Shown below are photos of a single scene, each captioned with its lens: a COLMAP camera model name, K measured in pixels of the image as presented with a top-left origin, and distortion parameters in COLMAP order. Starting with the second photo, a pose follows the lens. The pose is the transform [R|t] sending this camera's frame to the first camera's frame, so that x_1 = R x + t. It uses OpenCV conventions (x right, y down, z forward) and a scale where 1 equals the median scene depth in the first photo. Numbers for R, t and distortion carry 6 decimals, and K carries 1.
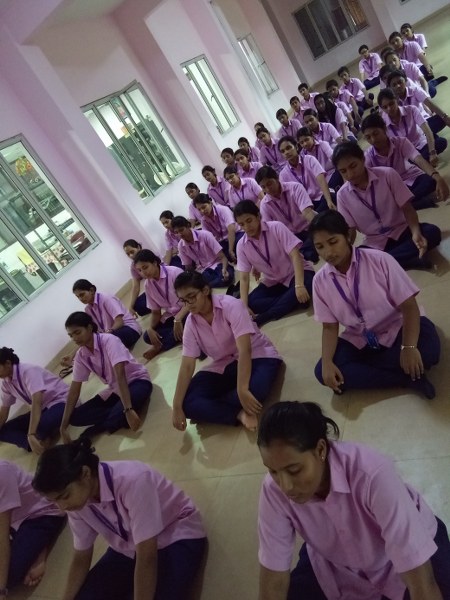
lens RADIAL K [[461.9, 0, 225.0], [0, 461.9, 300.0], [0, 0, 1]] dist [0.132216, -0.159434]
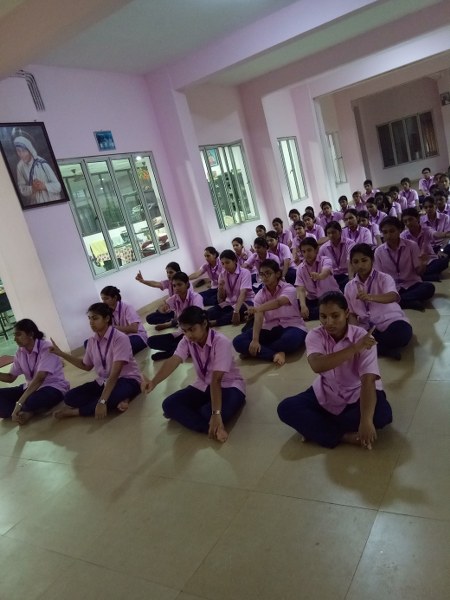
lens RADIAL K [[461.9, 0, 225.0], [0, 461.9, 300.0], [0, 0, 1]] dist [0.132216, -0.159434]
pose [[0.949016, 0.310724, -0.053091, -0.030400], [-0.314990, 0.941287, -0.121488, 0.091957], [0.012225, 0.132017, 0.991172, -0.162268]]
